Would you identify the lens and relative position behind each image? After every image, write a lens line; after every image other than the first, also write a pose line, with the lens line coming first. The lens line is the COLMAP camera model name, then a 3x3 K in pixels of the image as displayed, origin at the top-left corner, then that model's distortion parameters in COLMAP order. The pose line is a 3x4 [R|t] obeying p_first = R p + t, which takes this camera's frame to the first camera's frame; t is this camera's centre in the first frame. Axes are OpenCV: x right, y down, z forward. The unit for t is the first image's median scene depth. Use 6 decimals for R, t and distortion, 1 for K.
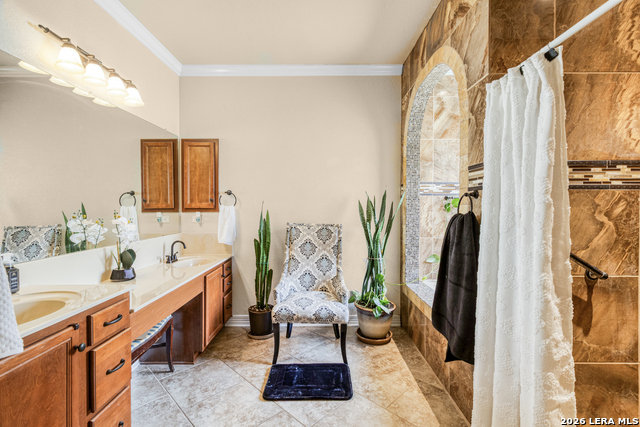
lens RADIAL K [[294.7, 0, 322.0], [0, 294.7, 212.3], [0, 0, 1]] dist [0.004717, -0.001989]
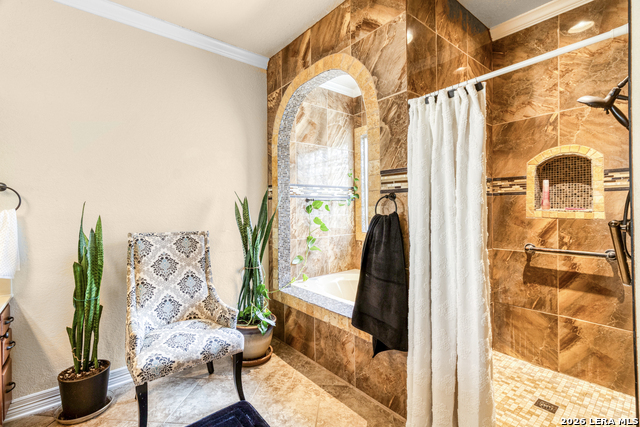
lens RADIAL K [[294.7, 0, 321.5], [0, 294.7, 212.0], [0, 0, 1]] dist [0.004717, -0.001989]
pose [[0.771059, -0.016395, 0.636552, -0.235376], [0.022590, 0.999744, -0.001615, -0.004003], [-0.636363, 0.015625, 0.771232, 0.193898]]
